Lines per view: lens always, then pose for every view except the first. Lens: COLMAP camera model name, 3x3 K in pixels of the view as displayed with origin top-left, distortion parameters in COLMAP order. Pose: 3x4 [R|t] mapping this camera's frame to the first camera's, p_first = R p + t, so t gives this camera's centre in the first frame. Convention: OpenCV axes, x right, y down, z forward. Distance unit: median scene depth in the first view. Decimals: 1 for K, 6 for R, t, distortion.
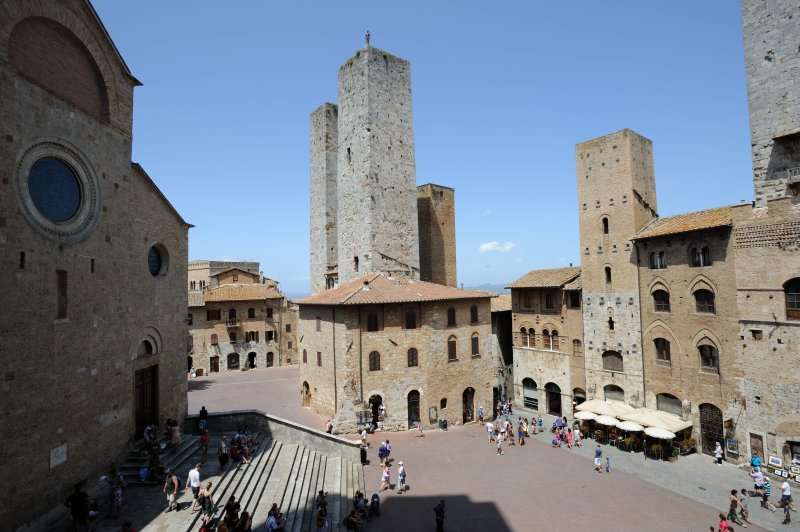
lens RADIAL K [[427.3, 0, 400.0], [0, 427.3, 266.0], [0, 0, 1]] dist [0.002073, 0.000593]
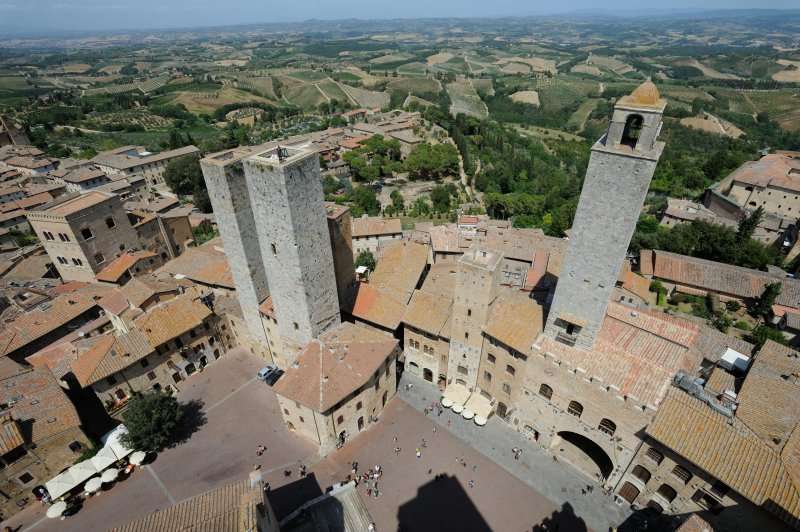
lens RADIAL K [[409.9, 0, 400.0], [0, 409.9, 266.0], [0, 0, 1]] dist [-0.003491, 0.000349]
pose [[0.921246, -0.202529, 0.332095, -0.197853], [-0.041824, 0.797236, 0.602217, -0.962423], [-0.386725, -0.568680, 0.725980, 0.065568]]
